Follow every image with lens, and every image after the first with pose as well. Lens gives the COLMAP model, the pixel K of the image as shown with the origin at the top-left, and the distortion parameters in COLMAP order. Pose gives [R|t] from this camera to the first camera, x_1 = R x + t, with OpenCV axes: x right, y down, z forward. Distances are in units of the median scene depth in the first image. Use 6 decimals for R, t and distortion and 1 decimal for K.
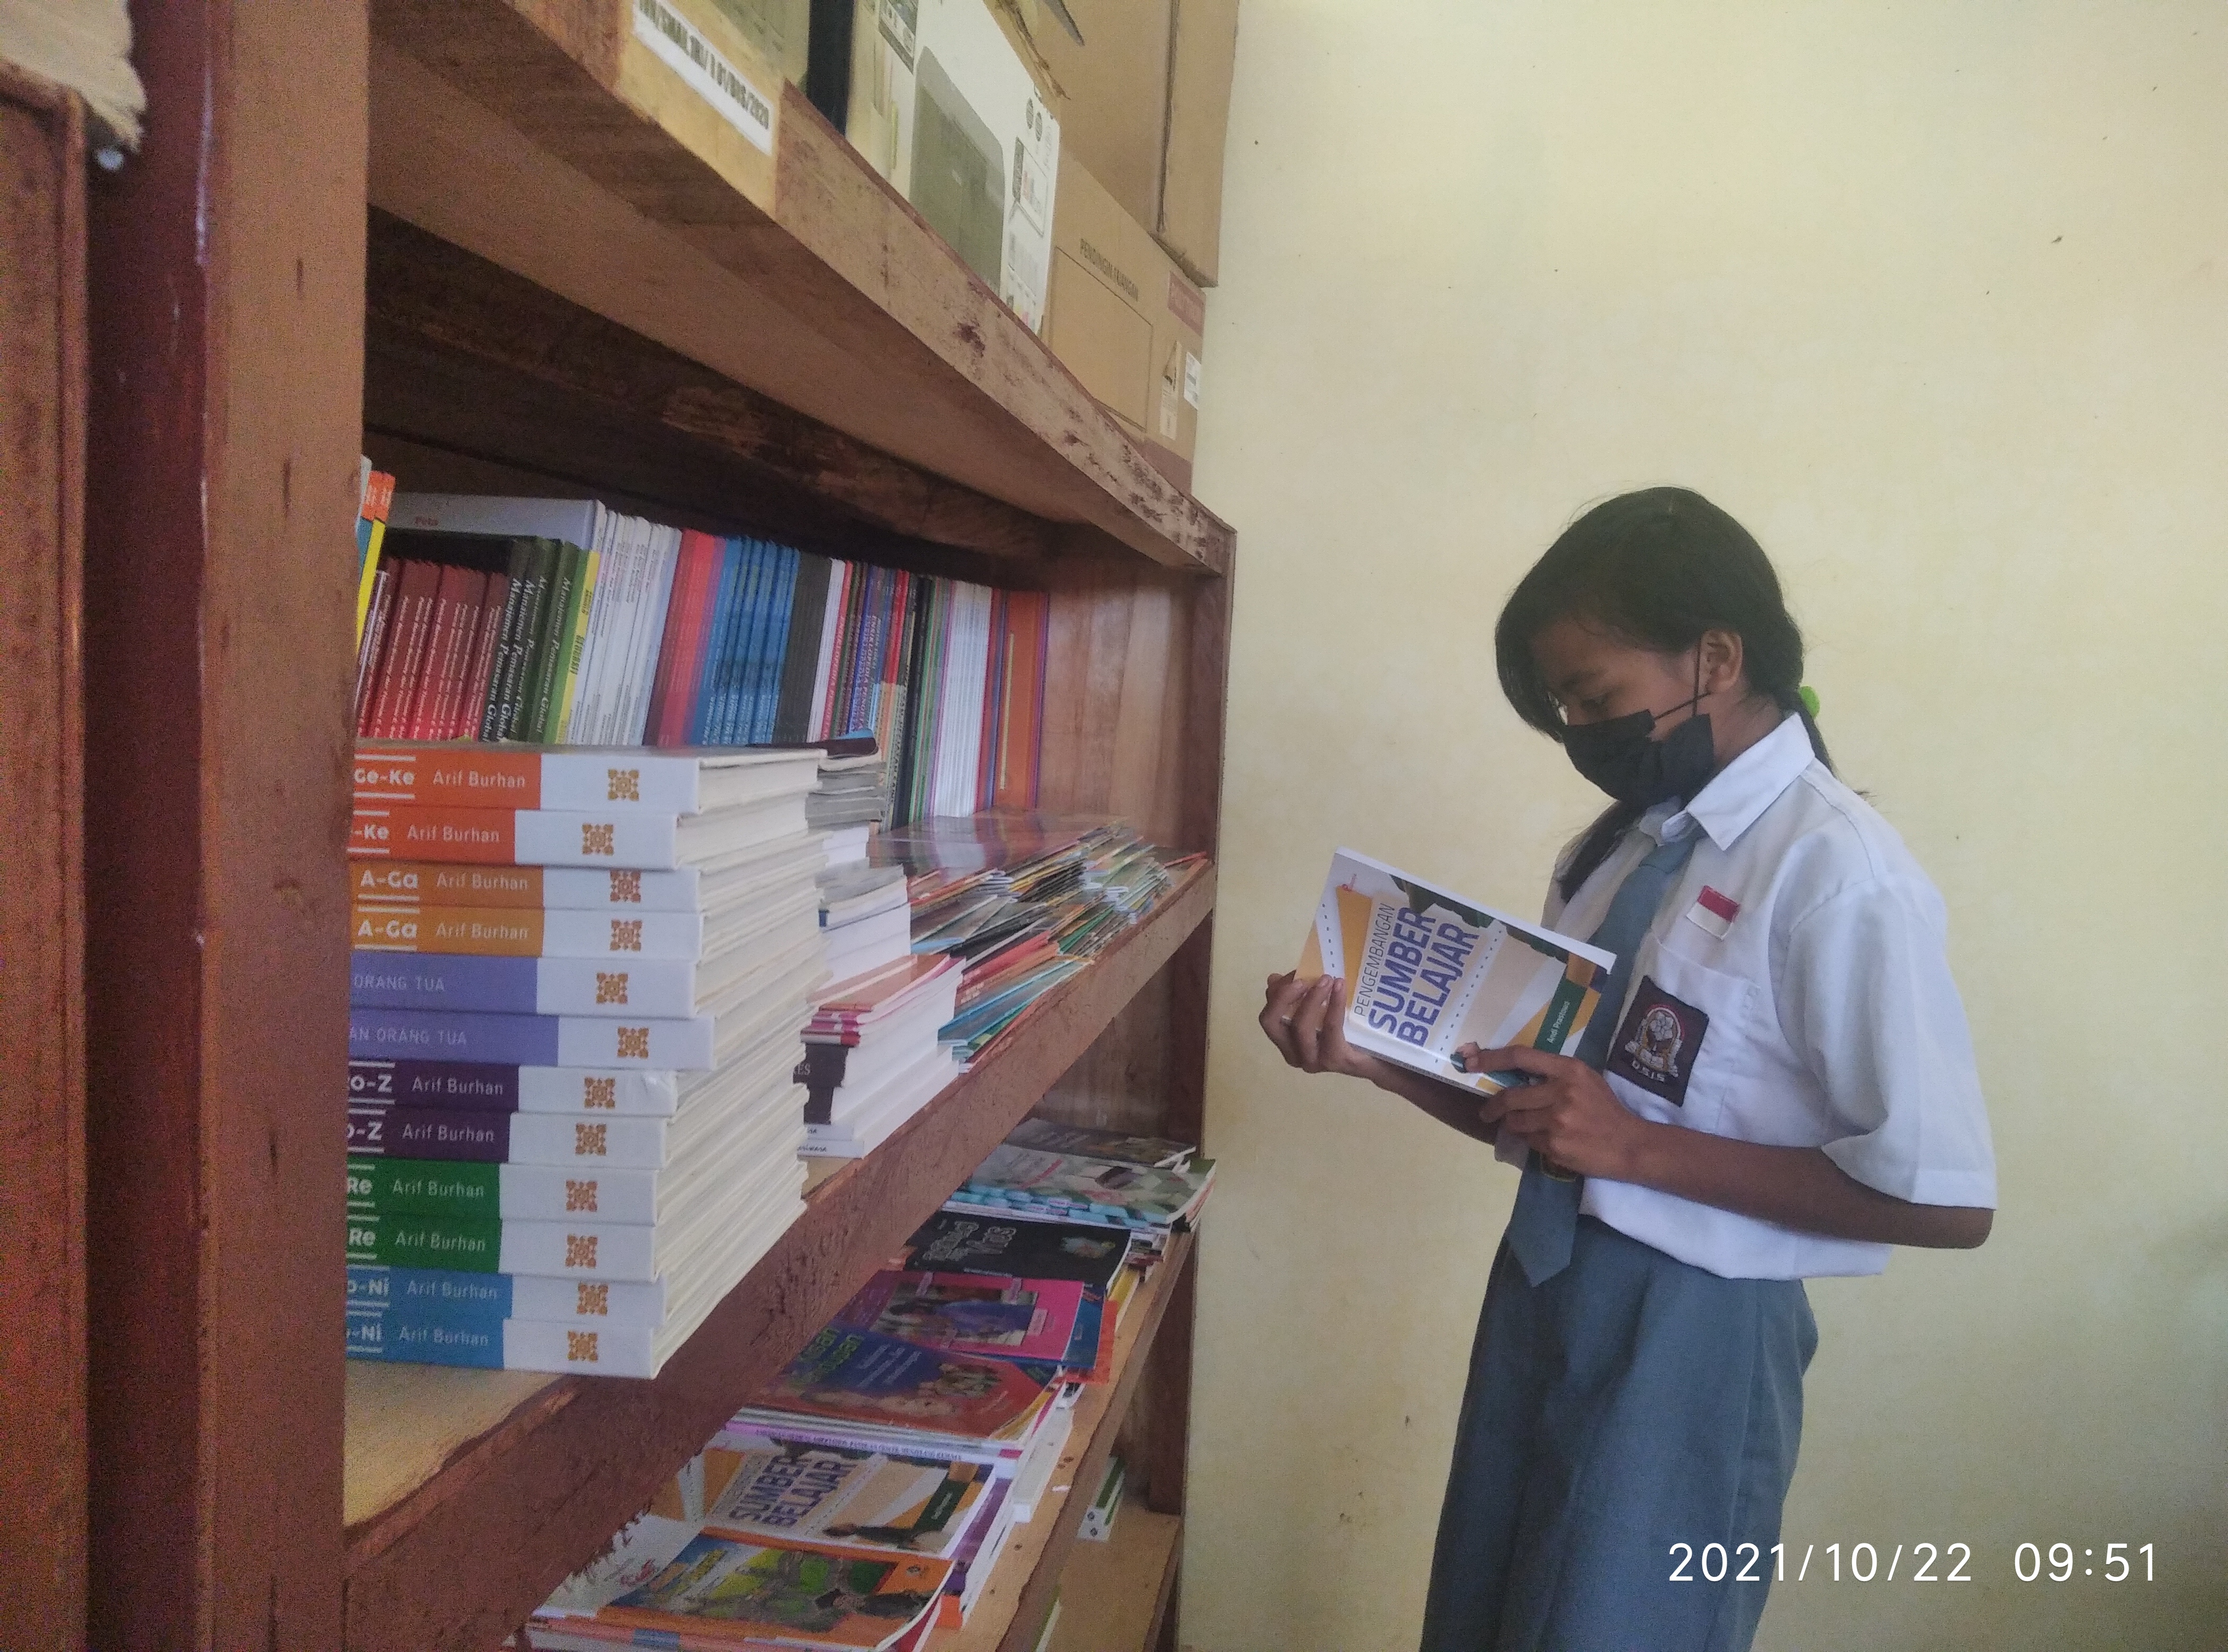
lens RADIAL K [[1848.3, 0, 1114.0], [0, 1848.3, 826.0], [0, 0, 1]] dist [0.005579, 0.001284]
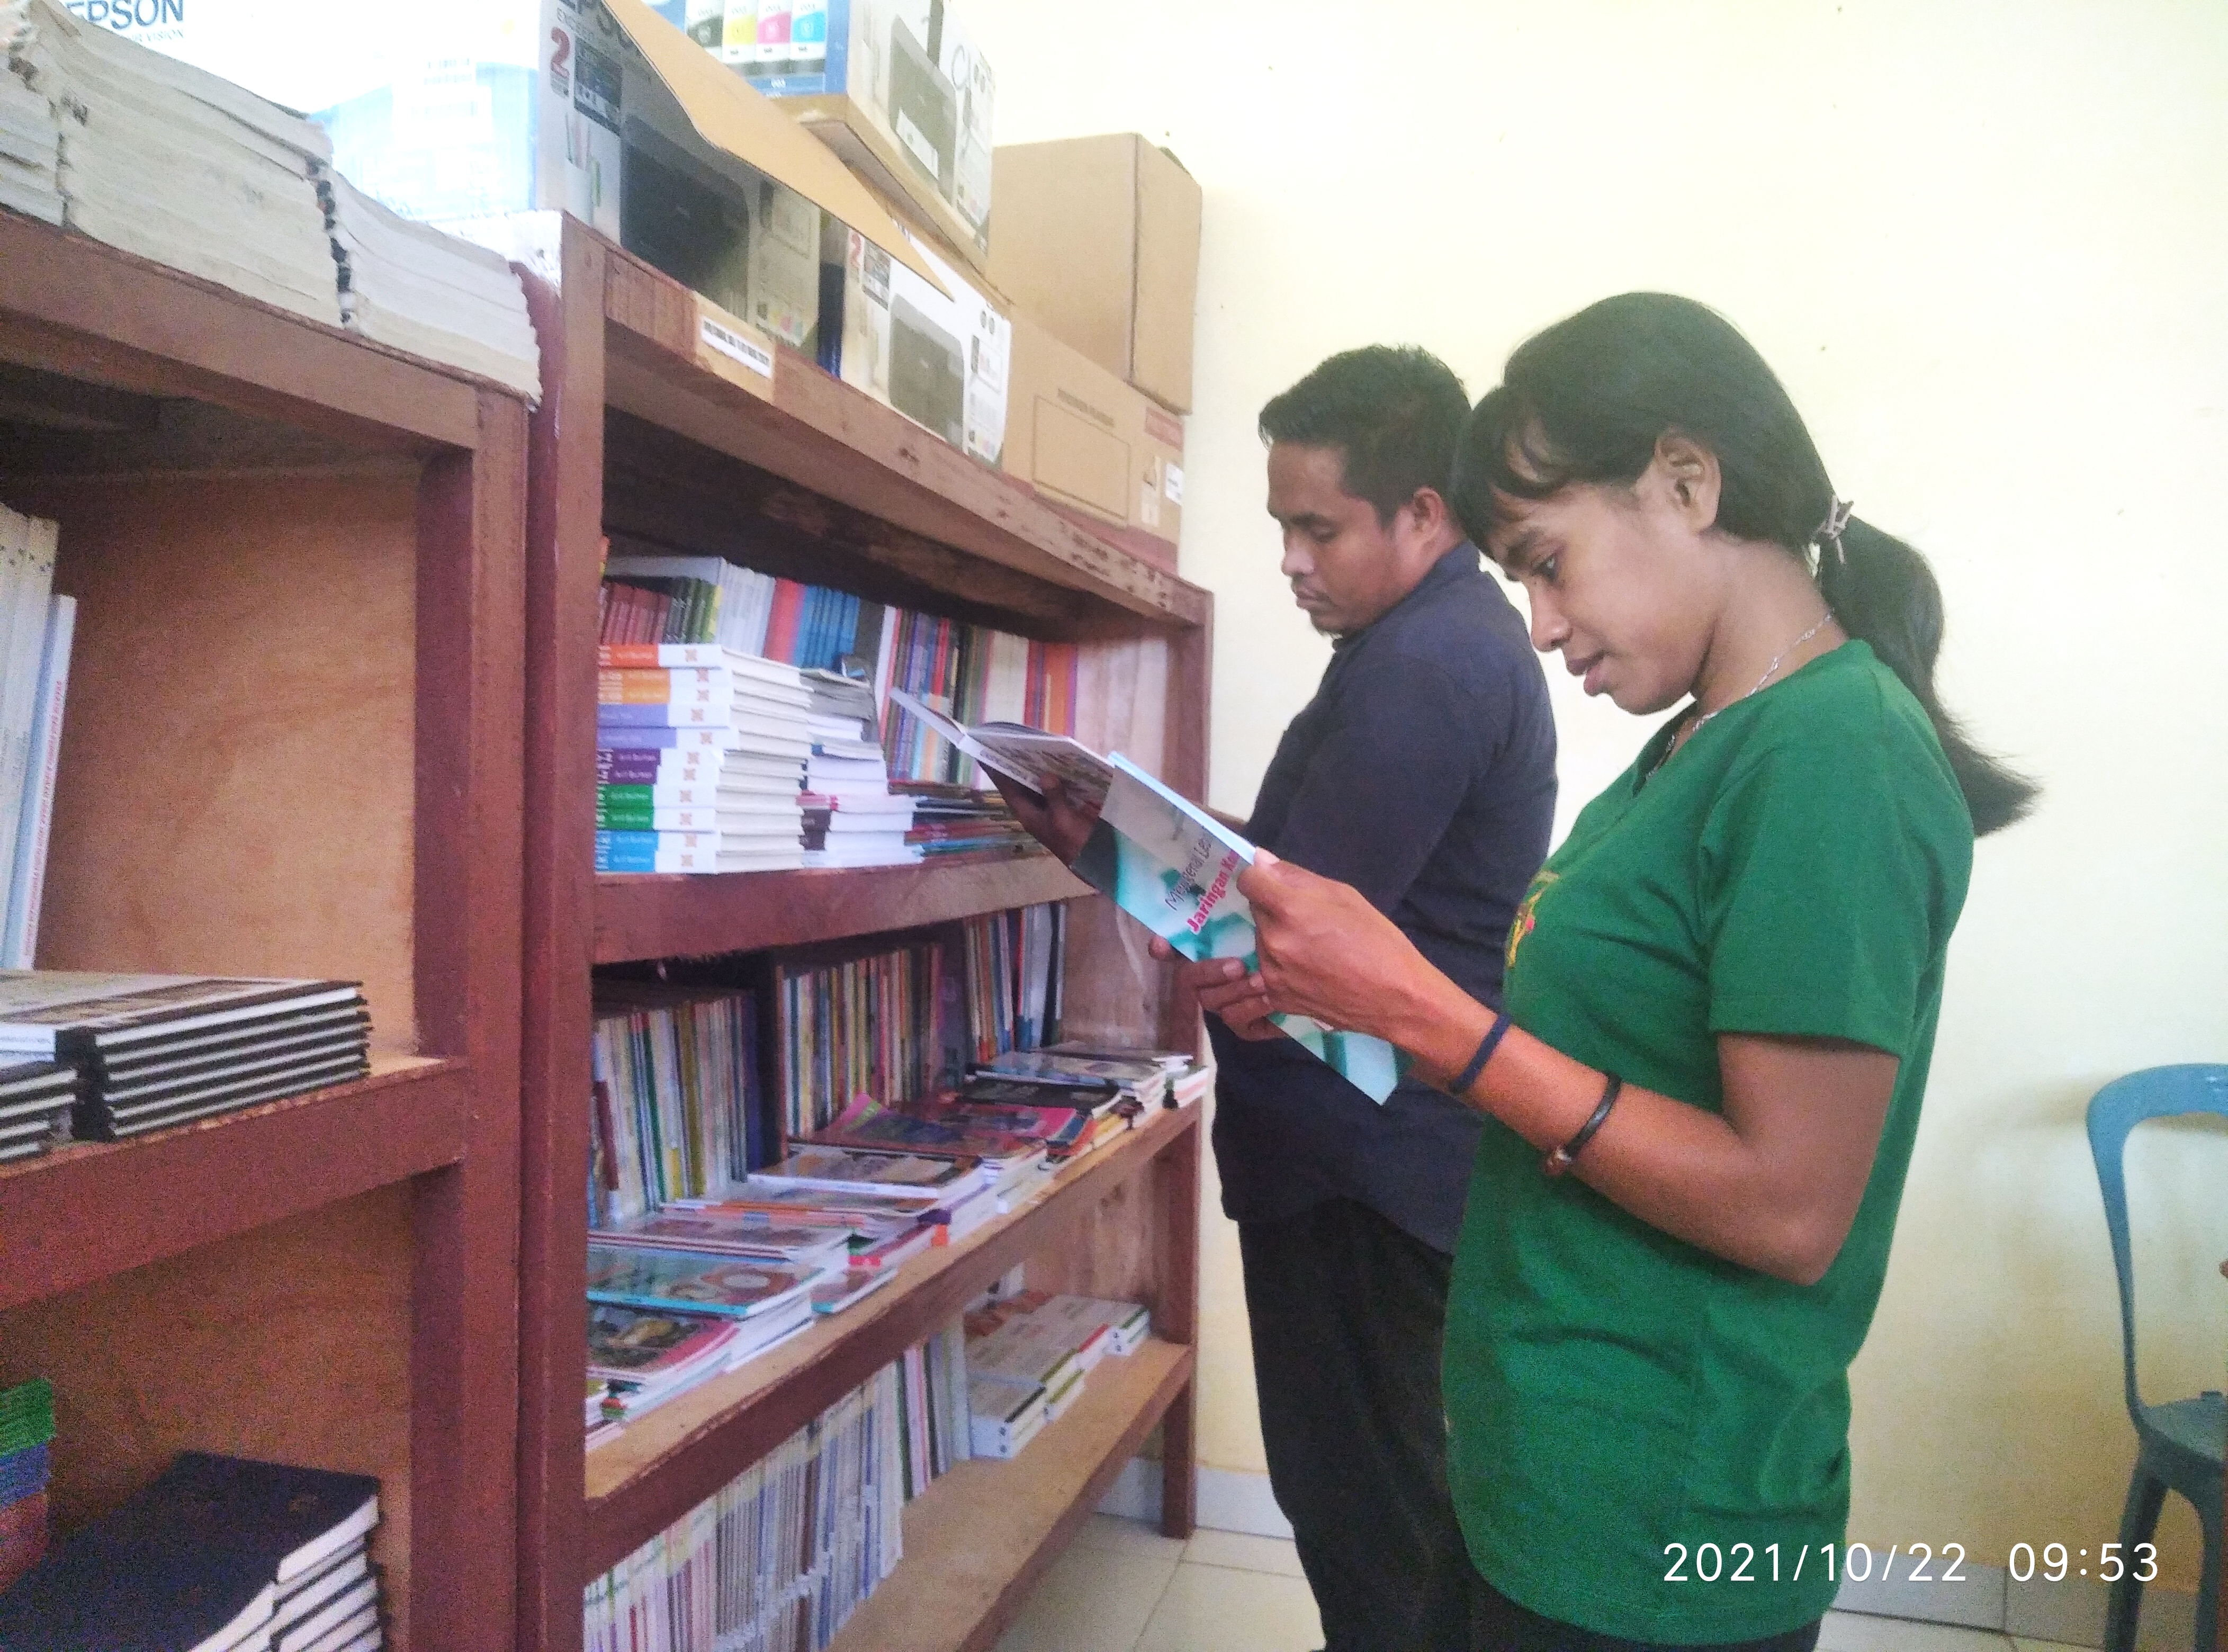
lens RADIAL K [[1871.6, 0, 1114.0], [0, 1871.6, 826.0], [0, 0, 1]] dist [0.100277, -0.000051]
pose [[0.994344, -0.025038, -0.103211, 0.272785], [0.018050, 0.997516, -0.068092, 0.209621], [0.104660, 0.065843, 0.992326, -0.725366]]
